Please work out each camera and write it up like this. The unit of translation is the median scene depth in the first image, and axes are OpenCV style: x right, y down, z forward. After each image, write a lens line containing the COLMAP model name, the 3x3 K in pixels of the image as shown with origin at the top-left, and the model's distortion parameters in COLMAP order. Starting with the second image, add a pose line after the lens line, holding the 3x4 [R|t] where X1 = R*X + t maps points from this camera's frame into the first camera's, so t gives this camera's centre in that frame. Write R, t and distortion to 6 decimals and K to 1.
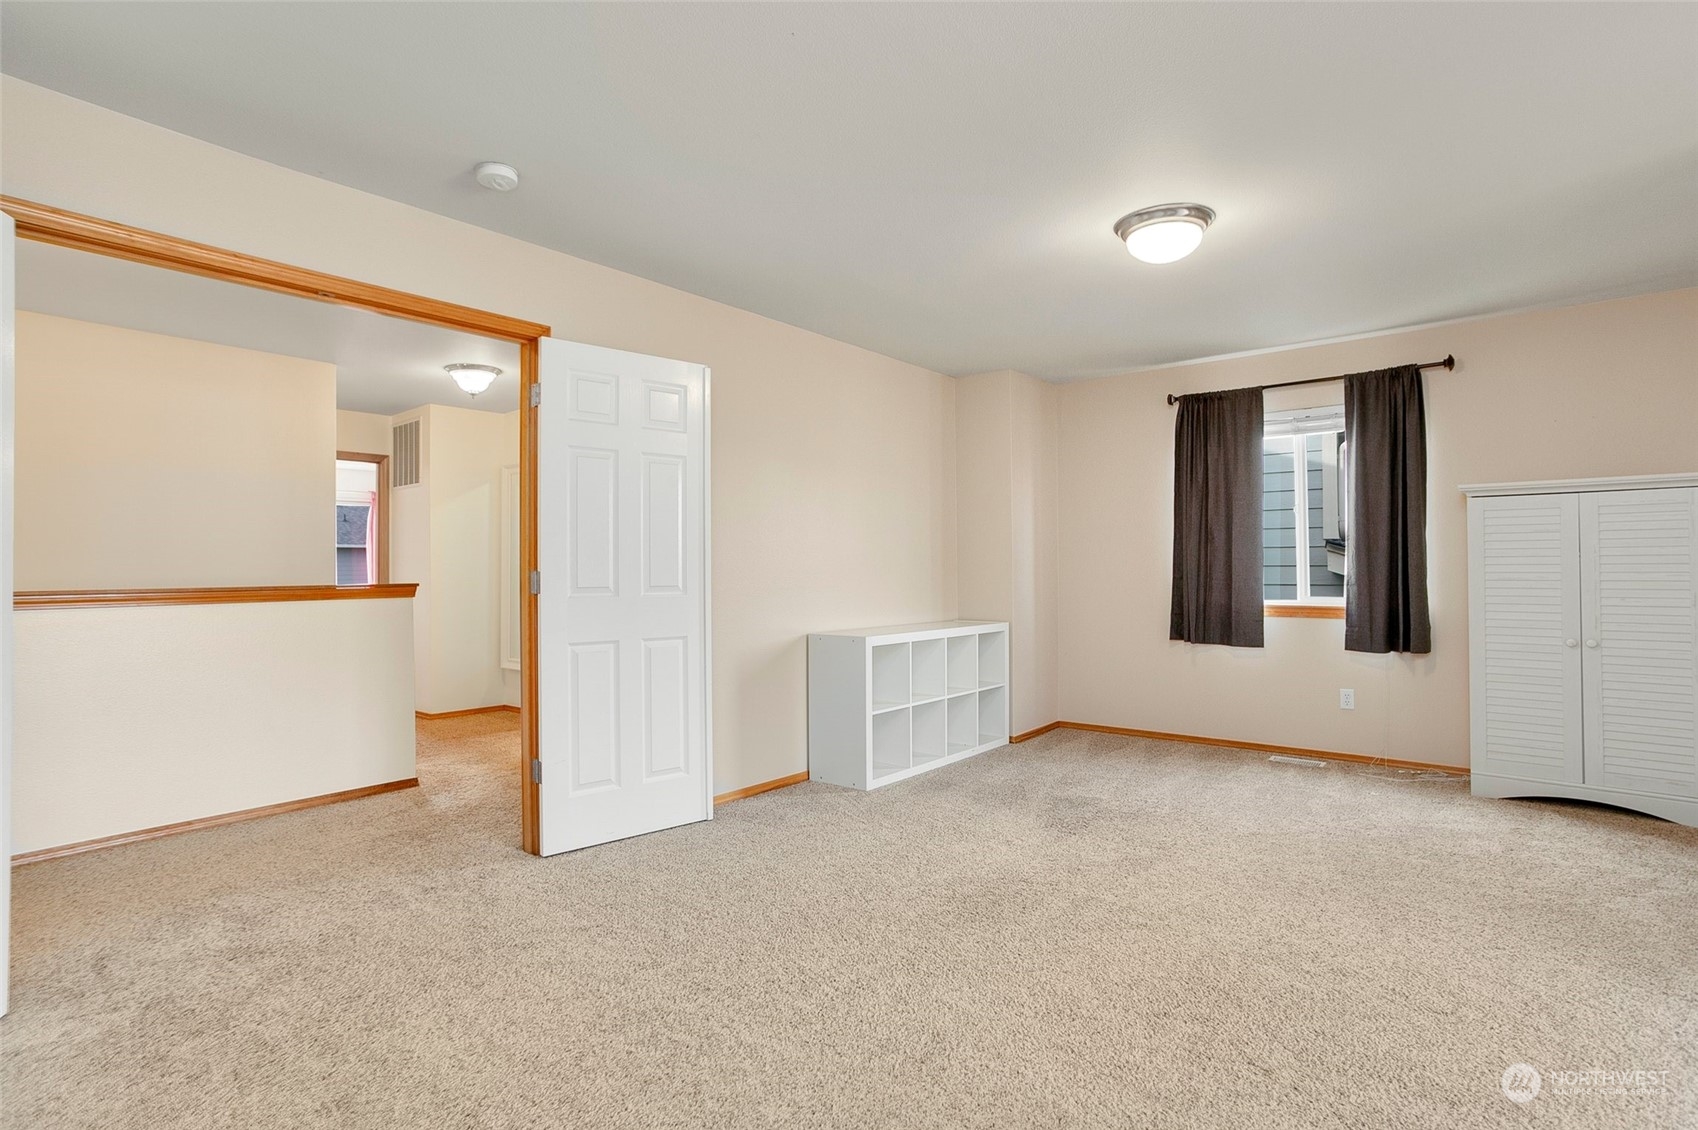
lens RADIAL K [[831.5, 0, 847.7], [0, 831.5, 554.4], [0, 0, 1]] dist [-0.001739, -0.000157]
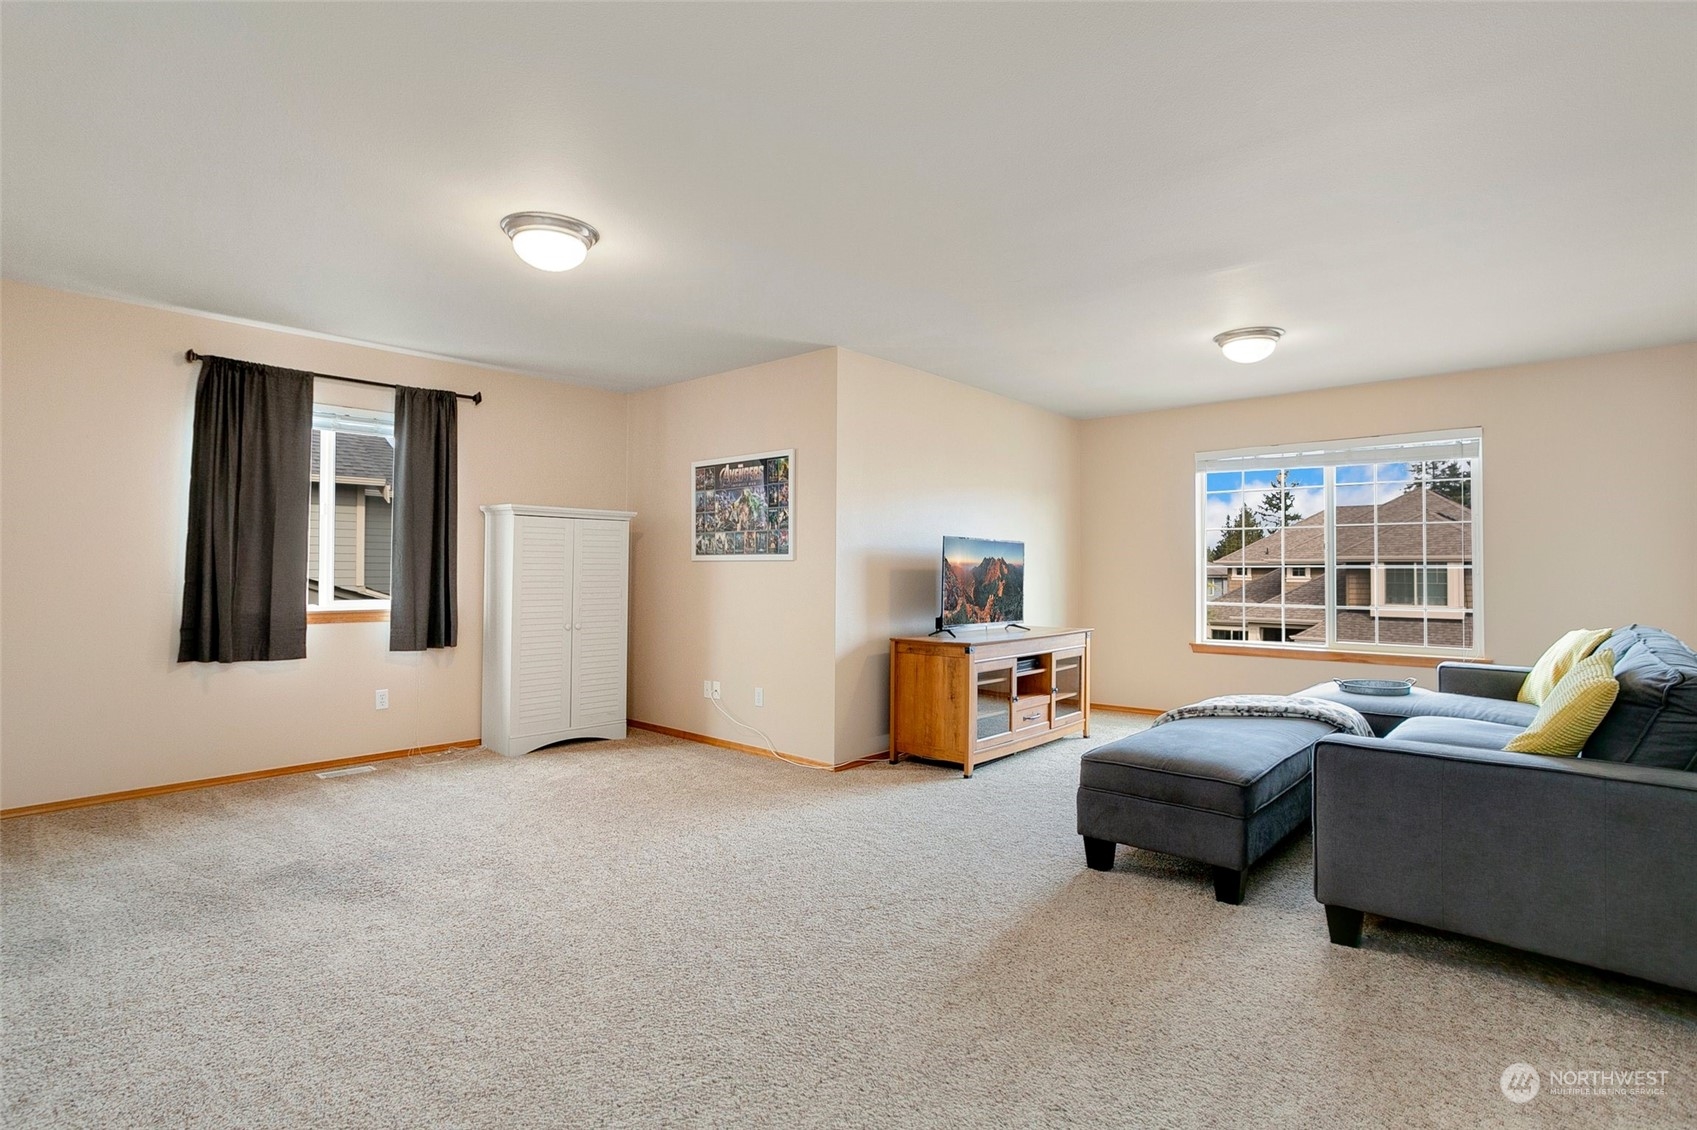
lens RADIAL K [[839.7, 0, 846.6], [0, 839.7, 559.4], [0, 0, 1]] dist [-0.043929, 0.023138]
pose [[0.047036, 0.018547, 0.998721, -0.402263], [-0.021617, 0.999612, -0.017545, 0.007063], [-0.998659, -0.020764, 0.047419, 0.387360]]
